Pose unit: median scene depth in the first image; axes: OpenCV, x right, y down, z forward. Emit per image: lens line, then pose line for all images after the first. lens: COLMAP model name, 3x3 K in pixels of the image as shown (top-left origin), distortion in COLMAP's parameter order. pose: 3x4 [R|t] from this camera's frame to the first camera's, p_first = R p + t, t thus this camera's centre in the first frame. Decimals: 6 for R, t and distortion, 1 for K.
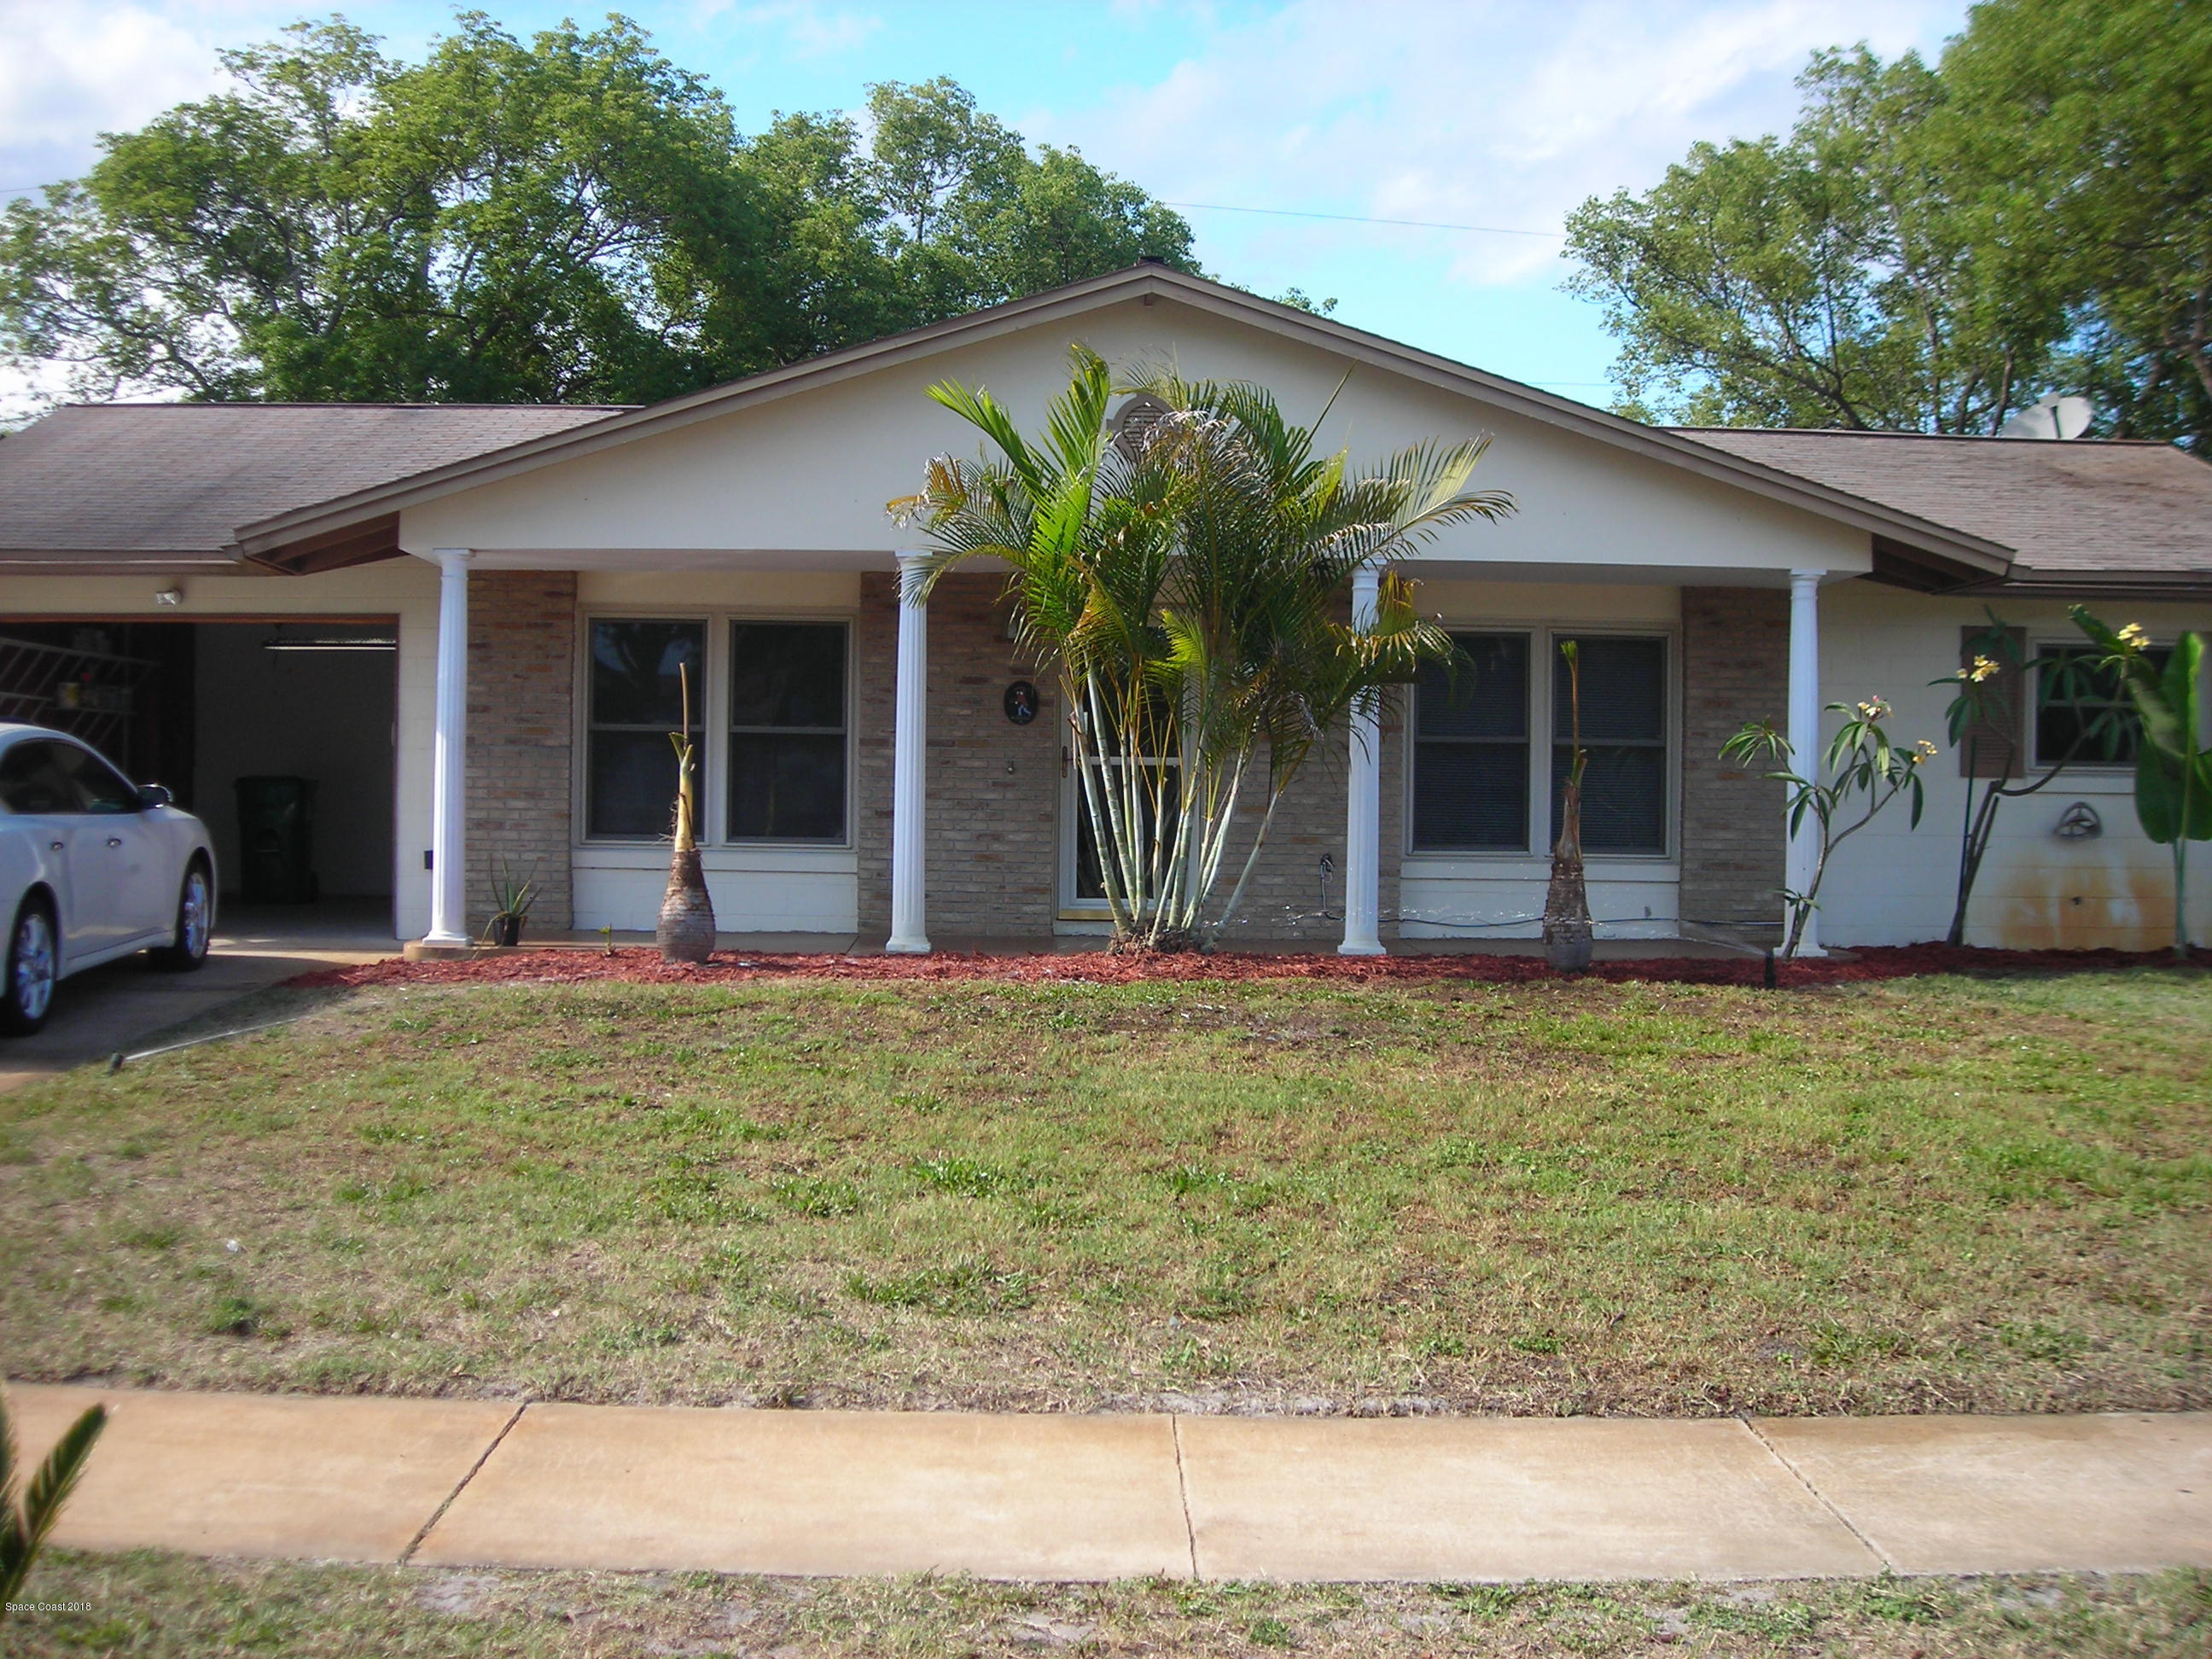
lens RADIAL K [[2651.9, 0, 1114.4], [0, 2651.9, 825.3], [0, 0, 1]] dist [-0.221476, 0.383762]
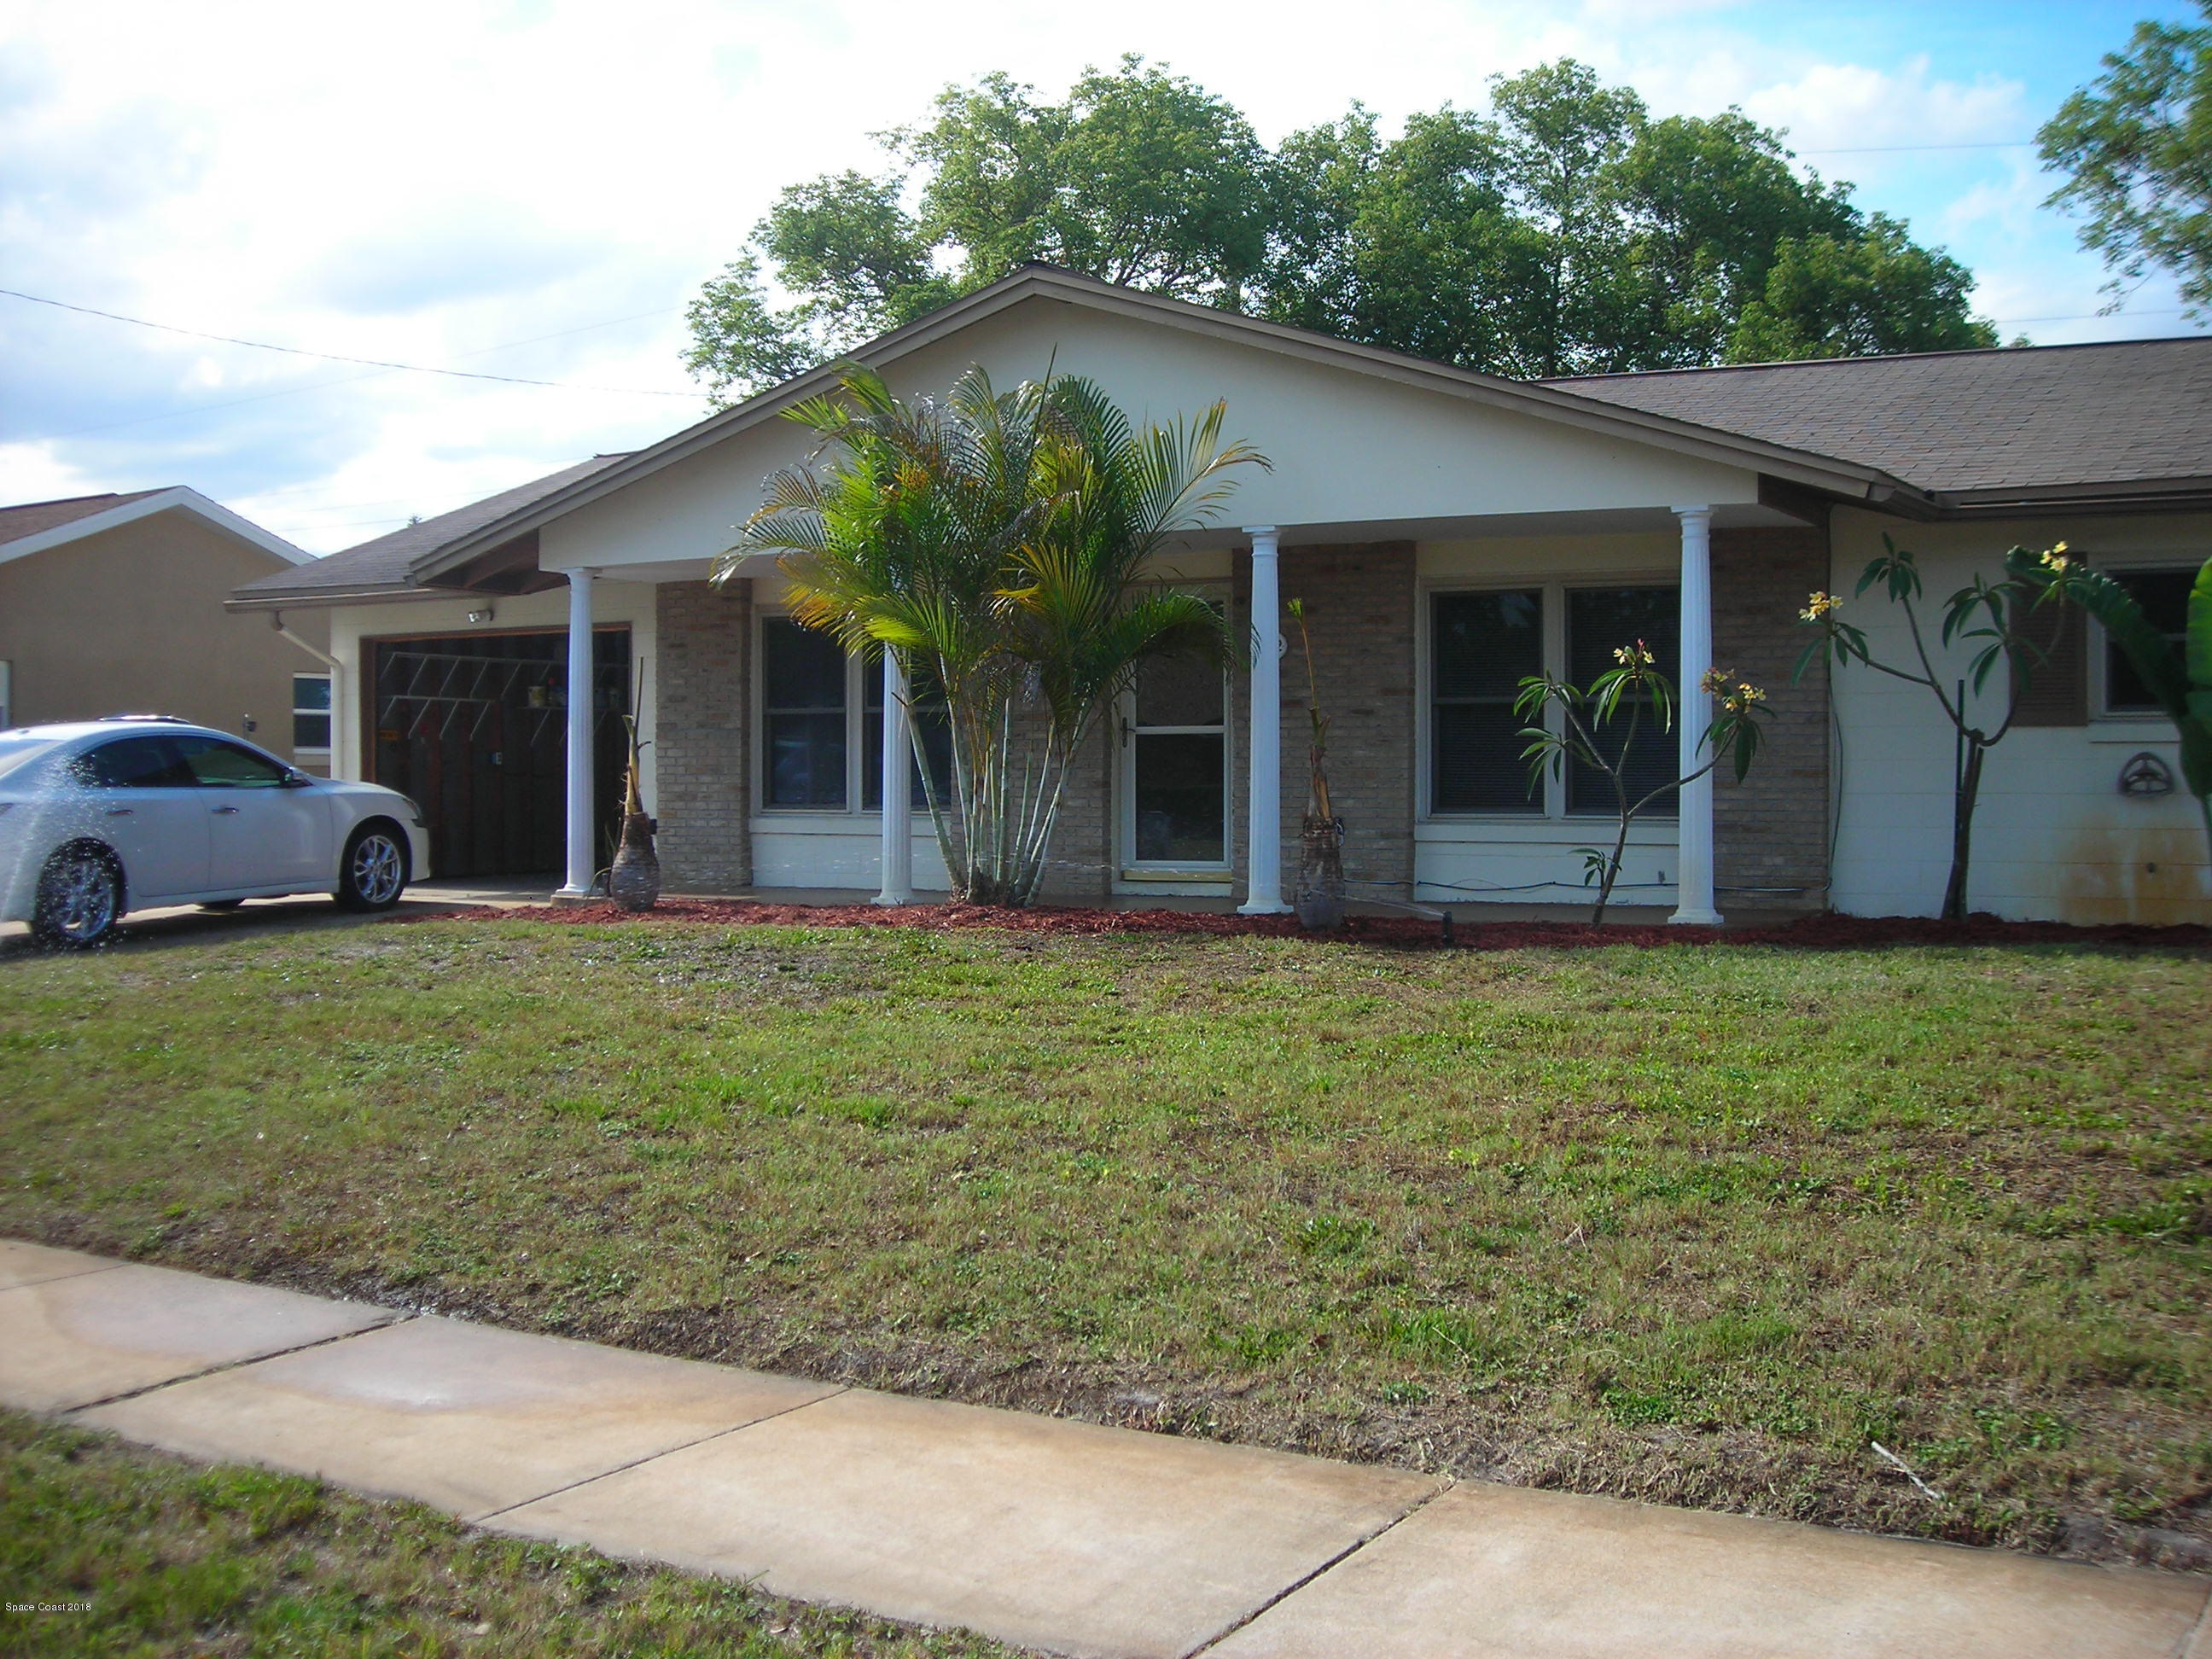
lens RADIAL K [[2651.9, 0, 1114.4], [0, 2651.9, 825.3], [0, 0, 1]] dist [-0.221476, 0.383762]
pose [[0.843903, -0.004145, -0.536479, 0.546444], [0.008128, 0.999954, 0.005060, 0.008070], [0.536434, -0.008631, 0.843898, 0.097920]]
